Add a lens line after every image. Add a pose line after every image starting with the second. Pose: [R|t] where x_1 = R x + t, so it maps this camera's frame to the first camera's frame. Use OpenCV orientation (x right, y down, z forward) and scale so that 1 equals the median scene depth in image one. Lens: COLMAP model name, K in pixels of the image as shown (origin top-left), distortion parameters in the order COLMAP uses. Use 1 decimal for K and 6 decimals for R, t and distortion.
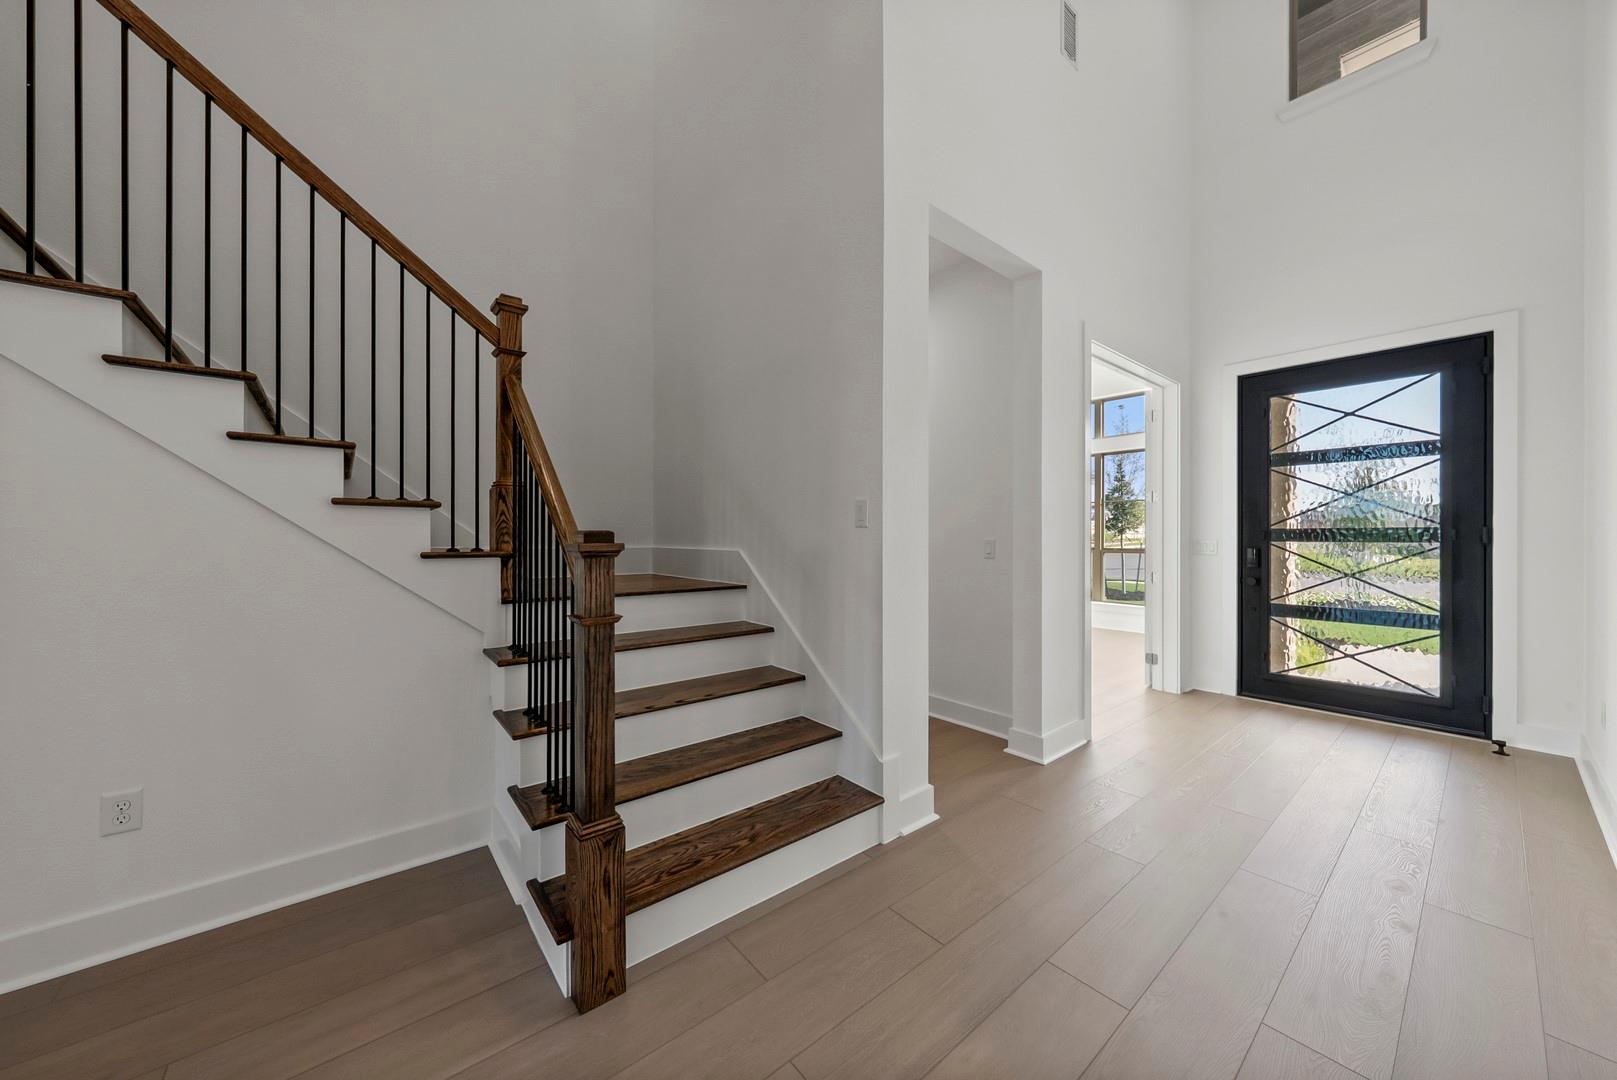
lens RADIAL K [[561.9, 0, 814.9], [0, 561.9, 540.6], [0, 0, 1]] dist [0.000999, 0.000309]
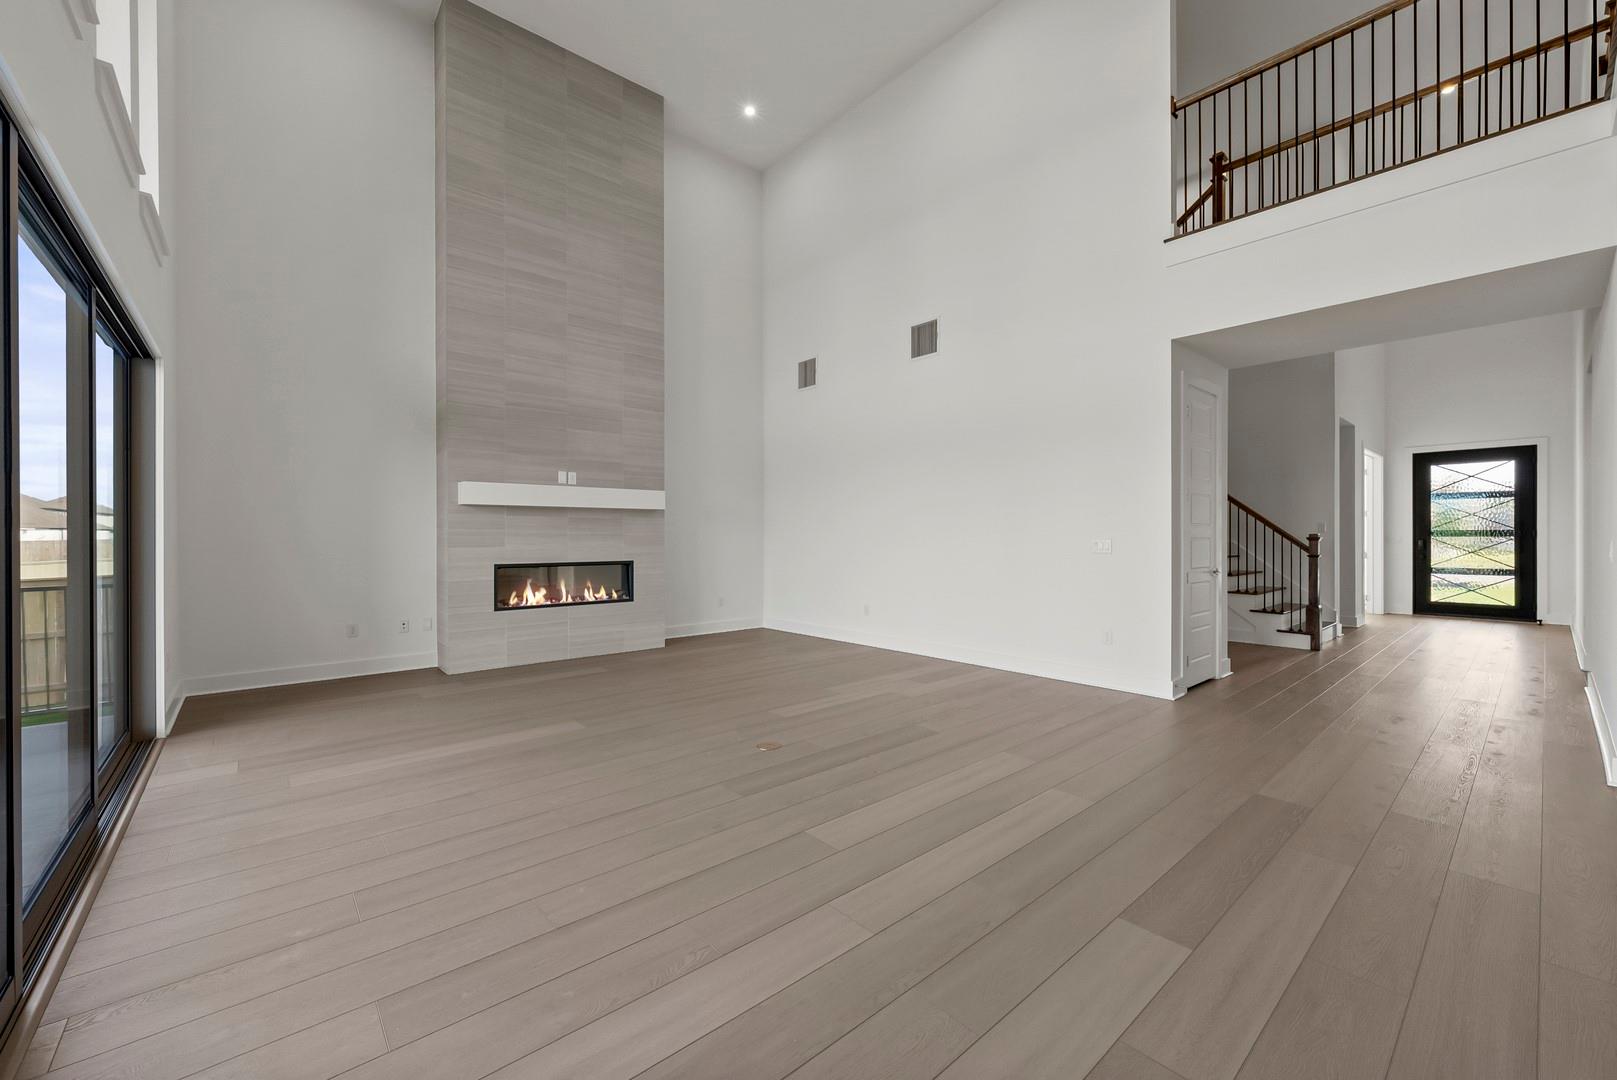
lens RADIAL K [[632.4, 0, 803.9], [0, 632.4, 537.8], [0, 0, 1]] dist [-0.001642, -0.000269]
pose [[0.999822, -0.006118, 0.017845, -1.656872], [0.006025, 0.999968, 0.005277, -0.022029], [-0.017876, -0.005168, 0.999827, -1.373165]]
